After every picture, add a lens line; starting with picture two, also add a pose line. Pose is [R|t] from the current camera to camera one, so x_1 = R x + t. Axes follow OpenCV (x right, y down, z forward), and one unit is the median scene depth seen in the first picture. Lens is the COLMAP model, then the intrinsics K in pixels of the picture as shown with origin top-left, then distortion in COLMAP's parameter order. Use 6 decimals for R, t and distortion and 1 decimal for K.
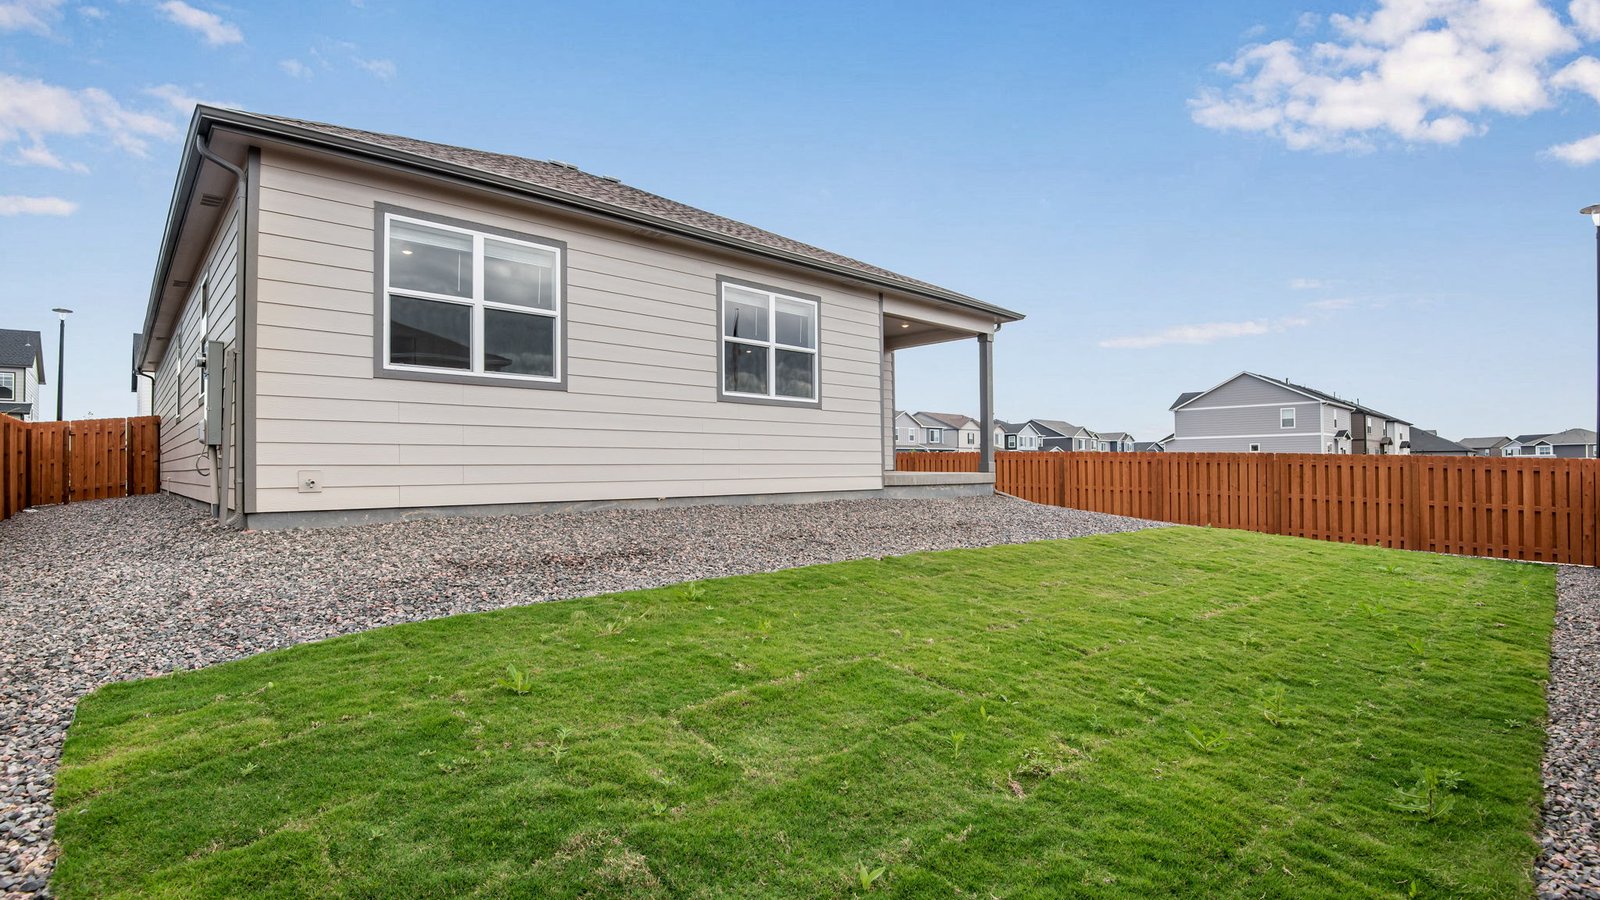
lens RADIAL K [[733.2, 0, 800.0], [0, 733.2, 450.0], [0, 0, 1]] dist [0.011306, -0.019140]
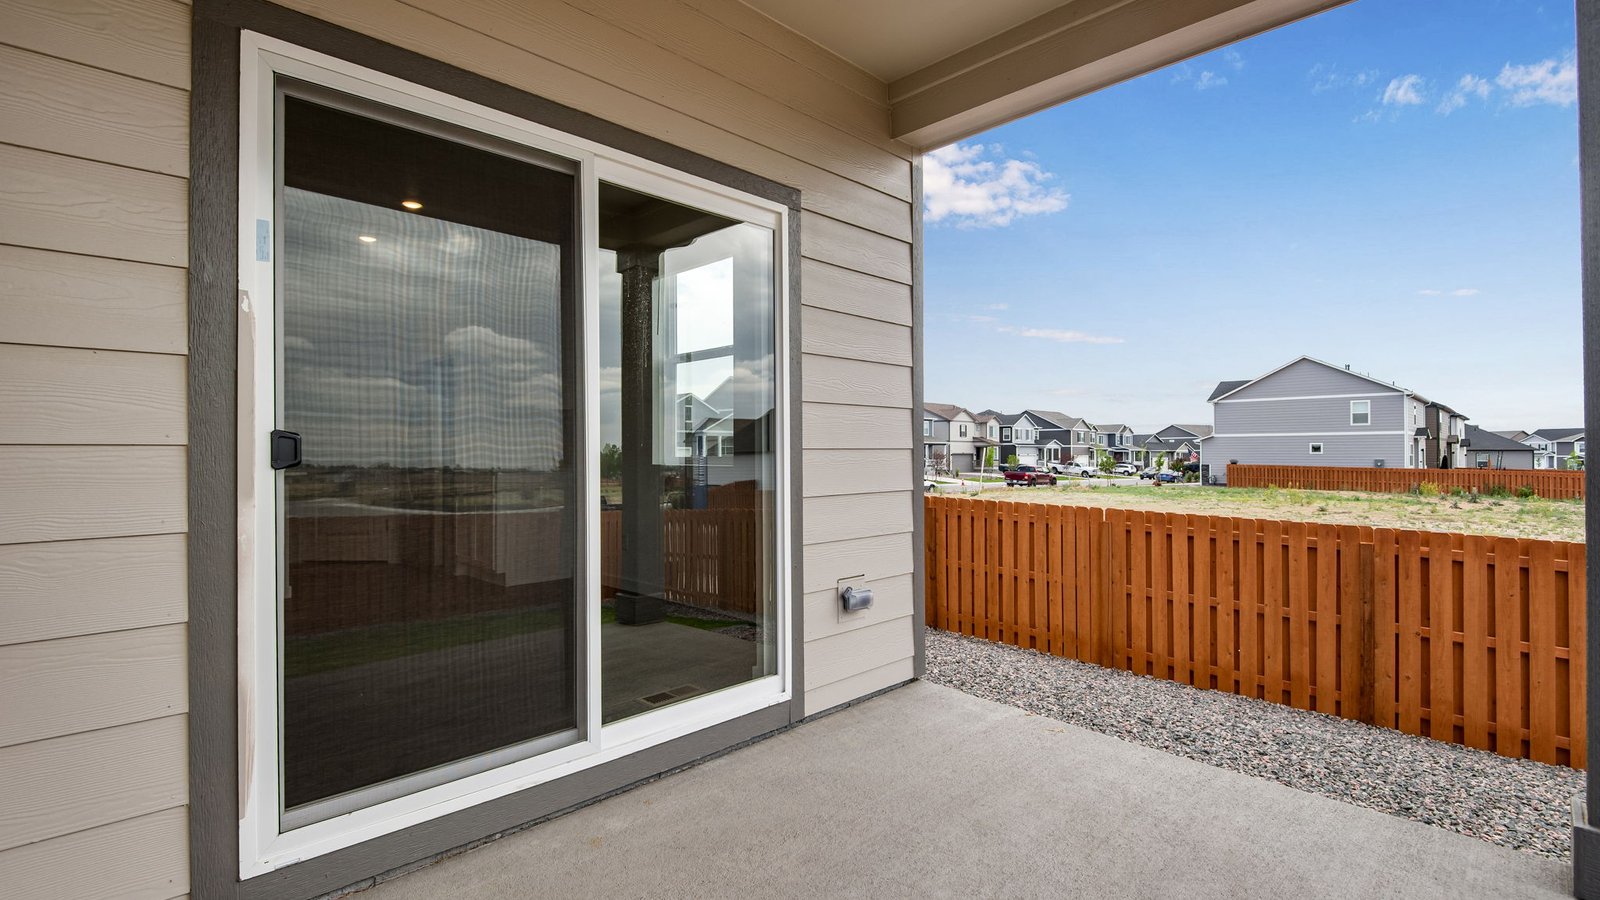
lens RADIAL K [[733.2, 0, 800.0], [0, 733.2, 450.0], [0, 0, 1]] dist [0.011306, -0.019140]
pose [[0.999741, 0.003982, 0.022387, 0.017617], [-0.004349, 0.999857, 0.016357, -0.010557], [-0.022319, -0.016450, 0.999616, 0.165214]]
